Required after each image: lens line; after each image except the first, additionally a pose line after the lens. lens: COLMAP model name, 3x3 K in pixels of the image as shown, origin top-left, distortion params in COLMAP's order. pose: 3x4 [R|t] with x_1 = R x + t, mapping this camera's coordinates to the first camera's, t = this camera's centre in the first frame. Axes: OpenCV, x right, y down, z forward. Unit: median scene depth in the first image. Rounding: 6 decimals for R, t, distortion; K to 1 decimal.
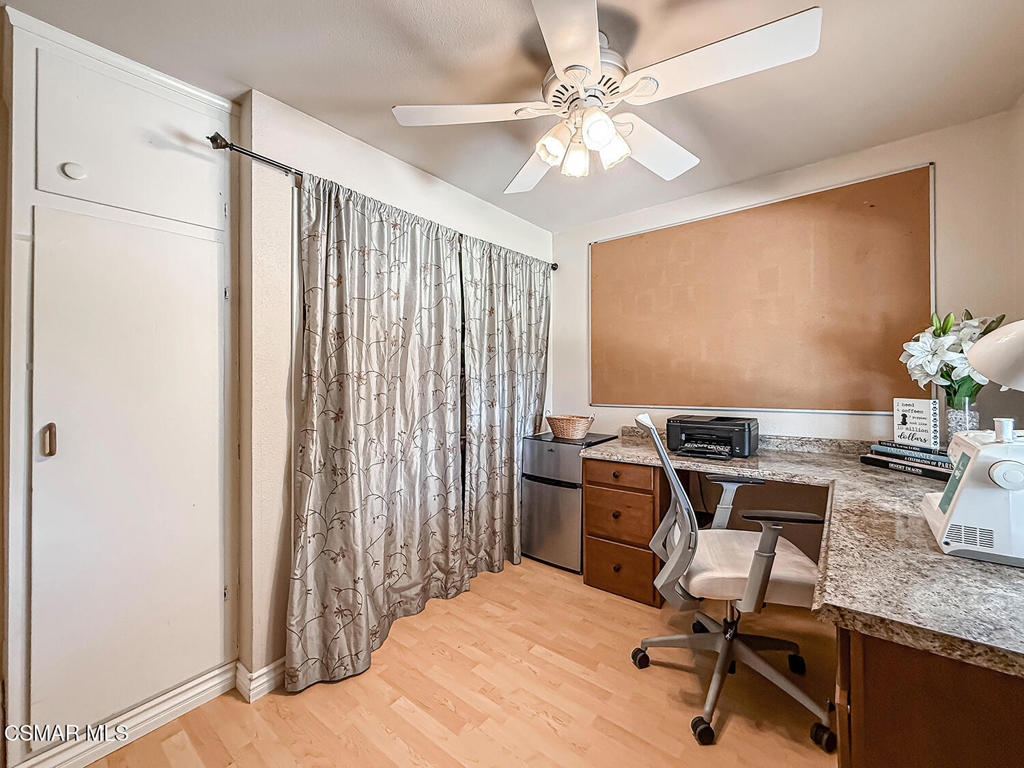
lens RADIAL K [[412.8, 0, 507.9], [0, 412.8, 378.8], [0, 0, 1]] dist [0.000966, 0.000139]
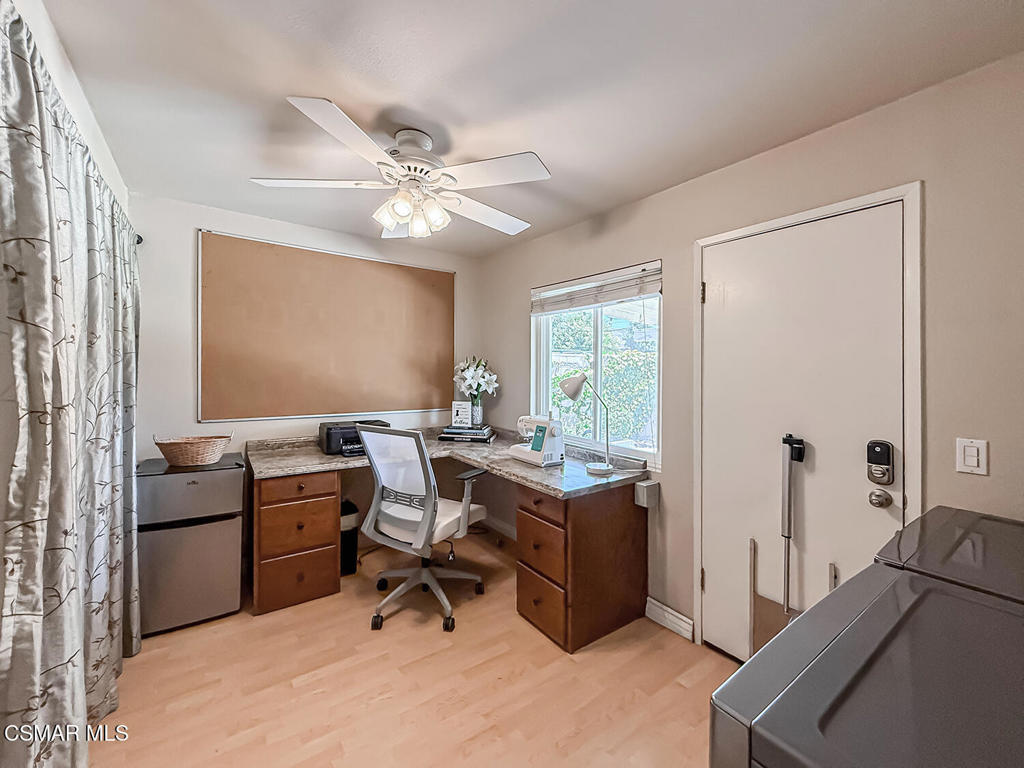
lens RADIAL K [[412.8, 0, 507.9], [0, 412.8, 378.8], [0, 0, 1]] dist [0.000966, 0.000139]
pose [[0.278456, 0.006908, 0.960424, -0.636170], [-0.013970, 0.999897, -0.003141, -0.043610], [-0.960347, -0.012543, 0.278524, 0.243881]]
